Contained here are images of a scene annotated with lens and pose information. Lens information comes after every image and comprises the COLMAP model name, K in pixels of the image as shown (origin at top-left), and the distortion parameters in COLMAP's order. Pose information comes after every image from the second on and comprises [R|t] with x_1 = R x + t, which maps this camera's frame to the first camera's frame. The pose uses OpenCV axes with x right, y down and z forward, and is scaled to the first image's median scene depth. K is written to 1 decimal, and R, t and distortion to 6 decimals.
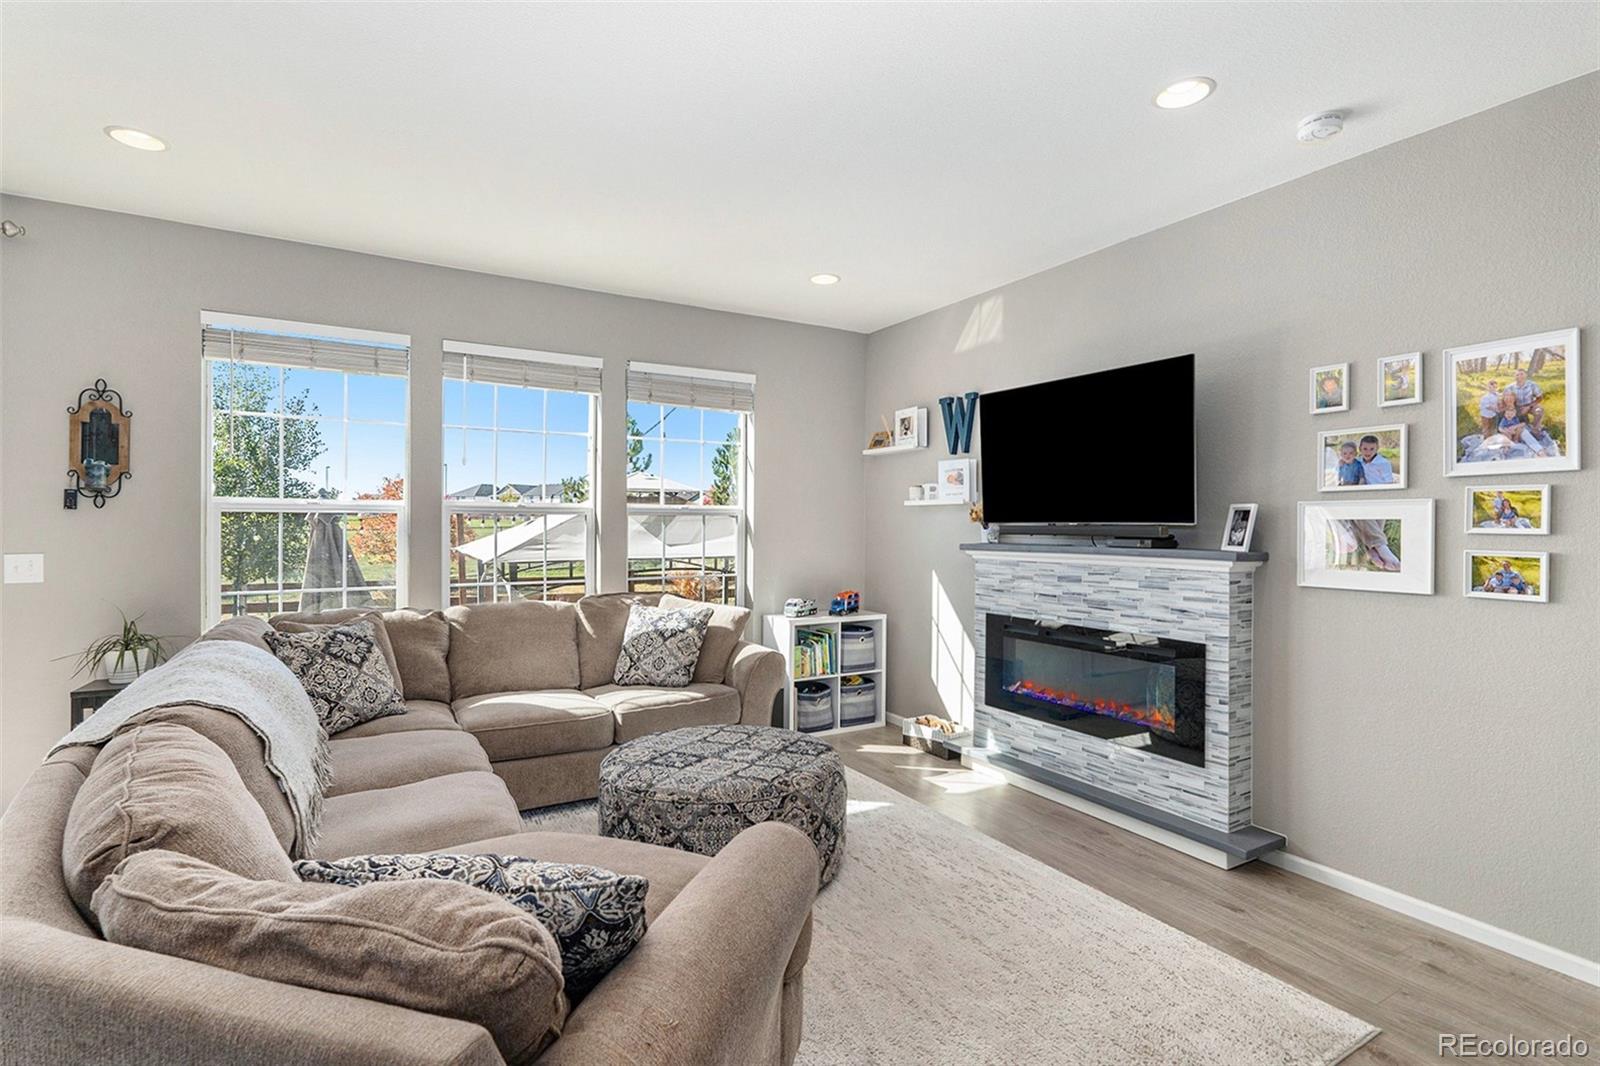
lens RADIAL K [[771.2, 0, 797.1], [0, 771.2, 536.9], [0, 0, 1]] dist [0.011385, 0.001240]
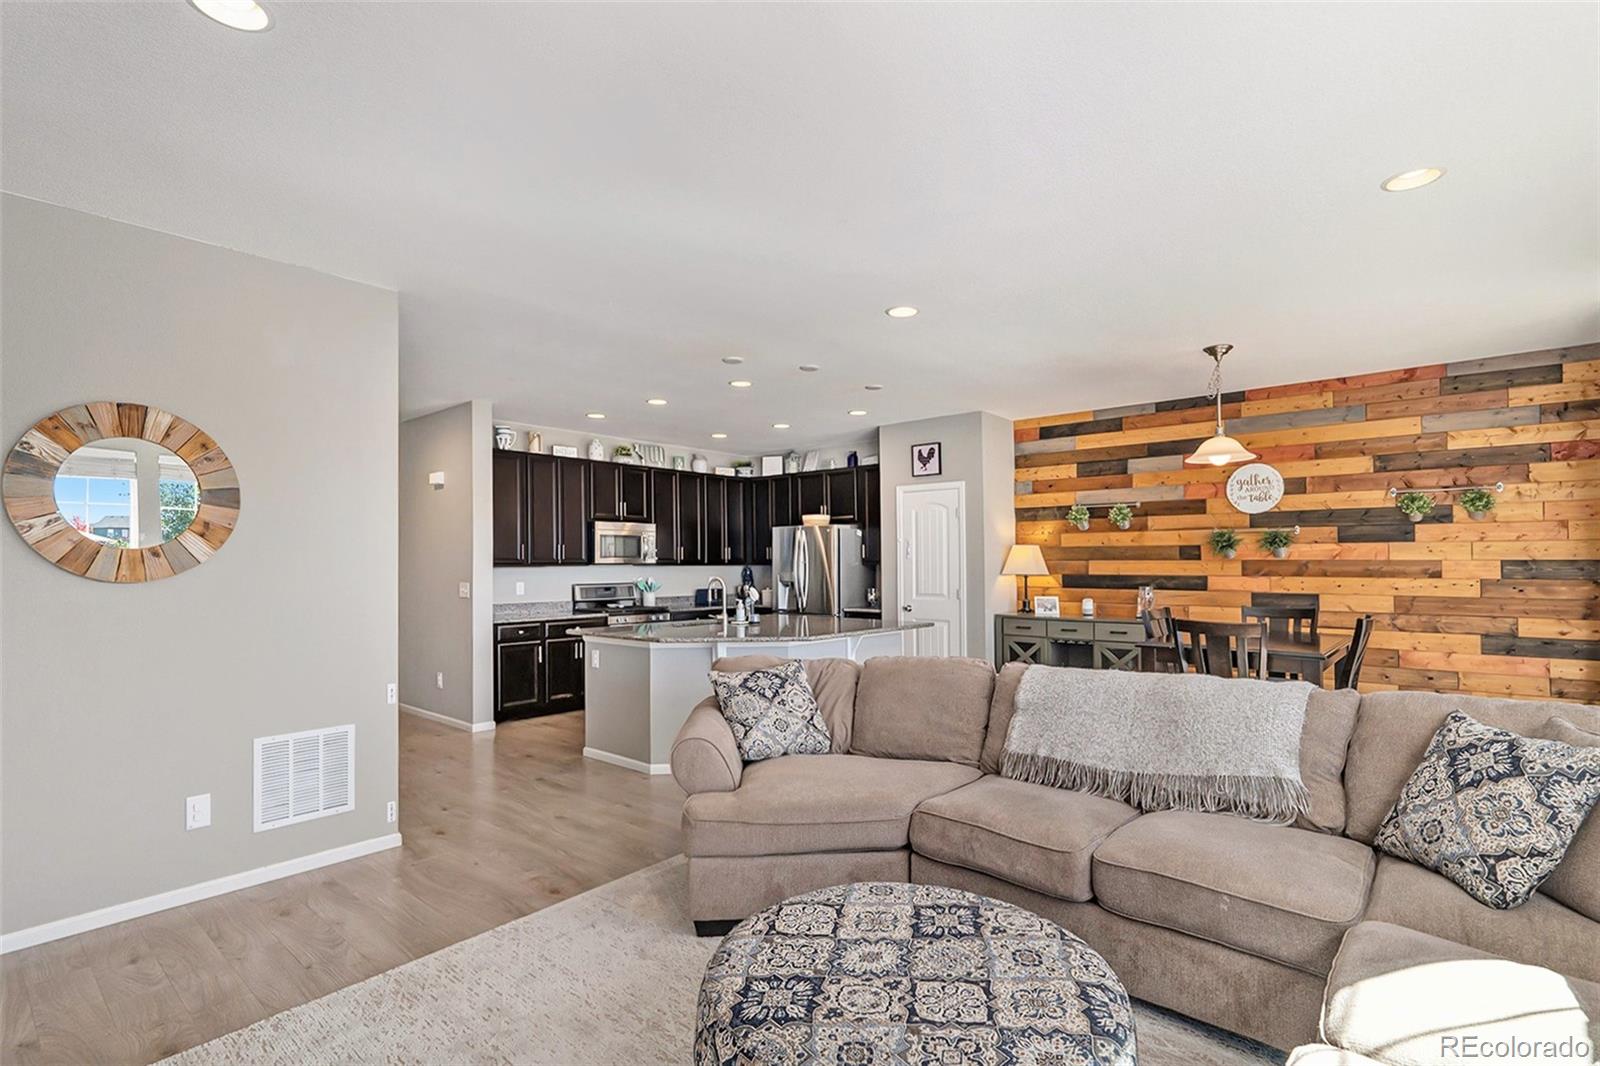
lens RADIAL K [[771.2, 0, 797.1], [0, 771.2, 536.9], [0, 0, 1]] dist [0.011385, 0.001240]
pose [[-0.946382, -0.014539, -0.322722, 0.159329], [-0.008756, 0.999774, -0.019363, -0.024488], [0.322930, -0.015499, -0.946296, 1.378346]]
